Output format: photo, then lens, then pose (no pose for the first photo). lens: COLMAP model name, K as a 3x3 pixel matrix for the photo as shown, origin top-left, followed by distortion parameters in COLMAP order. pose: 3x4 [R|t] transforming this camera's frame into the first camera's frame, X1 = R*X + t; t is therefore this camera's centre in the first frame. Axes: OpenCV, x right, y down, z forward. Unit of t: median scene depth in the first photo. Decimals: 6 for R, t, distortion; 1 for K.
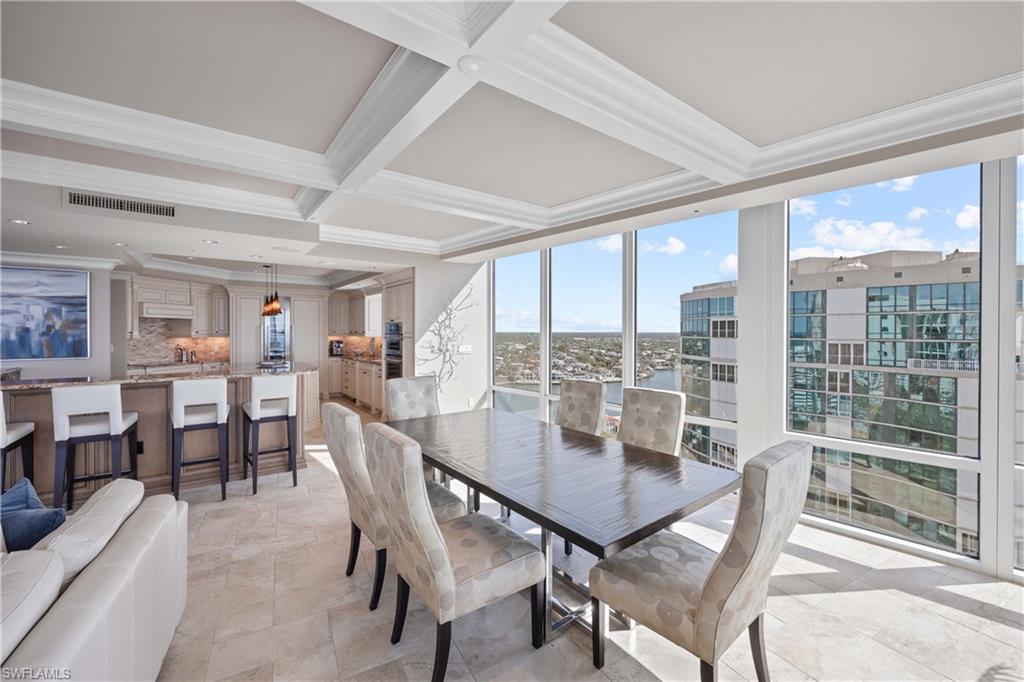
lens RADIAL K [[409.2, 0, 508.7], [0, 409.2, 333.1], [0, 0, 1]] dist [-0.000082, -0.000652]
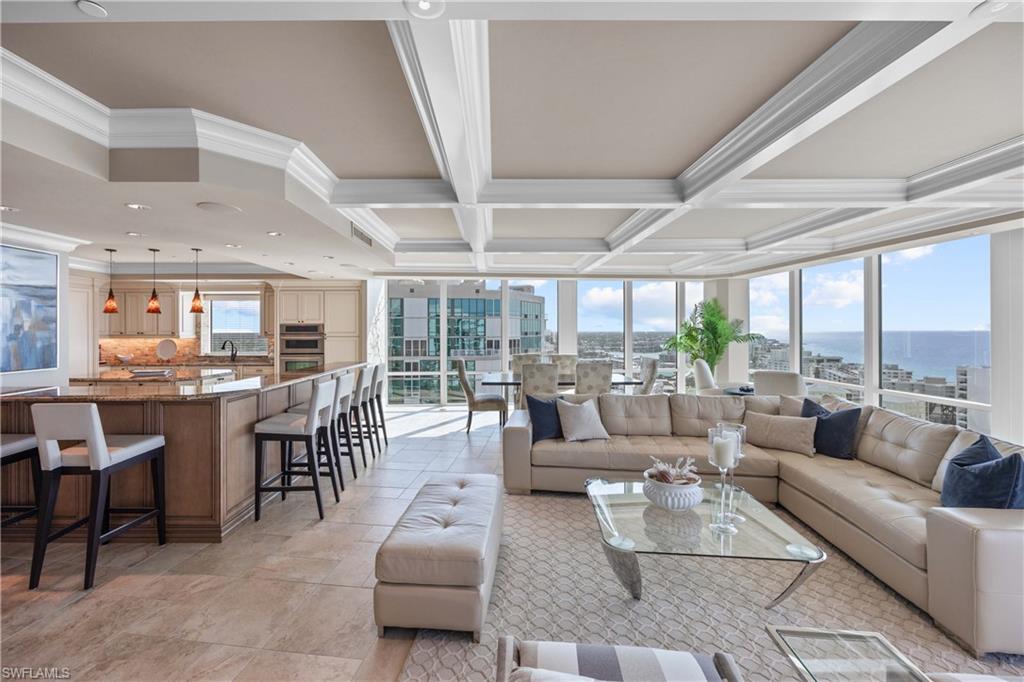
lens RADIAL K [[418.0, 0, 493.7], [0, 418.0, 329.6], [0, 0, 1]] dist [-0.005920, 0.000855]
pose [[0.601864, -0.001642, 0.798597, -1.001124], [0.008872, 0.999950, -0.004630, -0.000468], [-0.798549, 0.009872, 0.601848, -0.089557]]
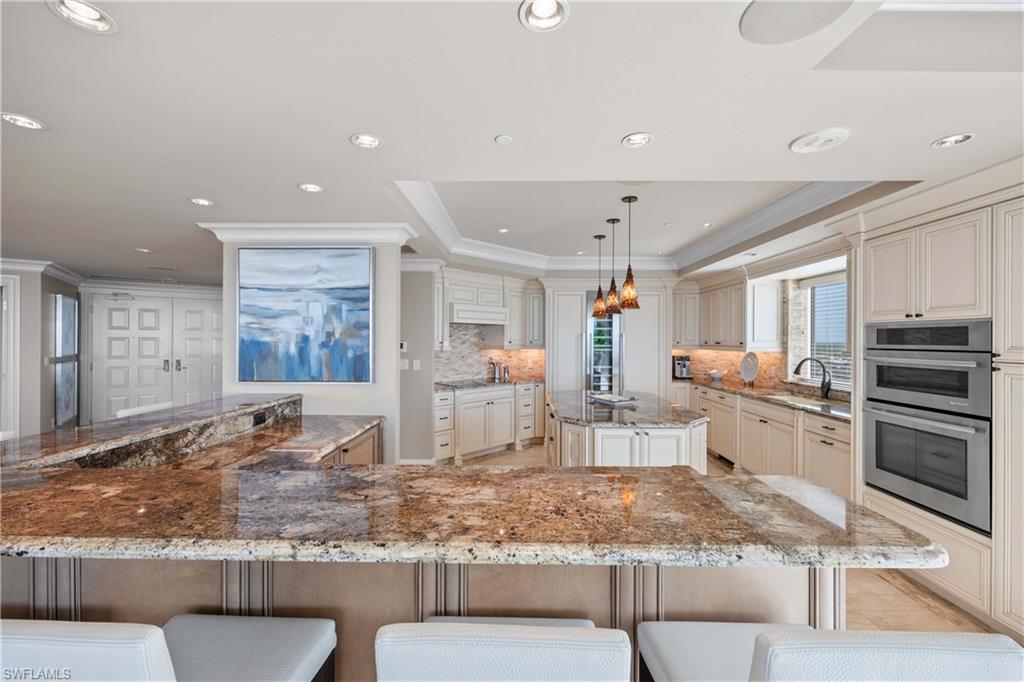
lens RADIAL K [[409.2, 0, 513.4], [0, 409.2, 339.0], [0, 0, 1]] dist [-0.000082, -0.000652]
pose [[0.796166, 0.002089, -0.605074, -0.406024], [-0.007262, 0.999955, -0.006103, -0.005135], [0.605034, 0.009253, 0.796146, 0.544844]]
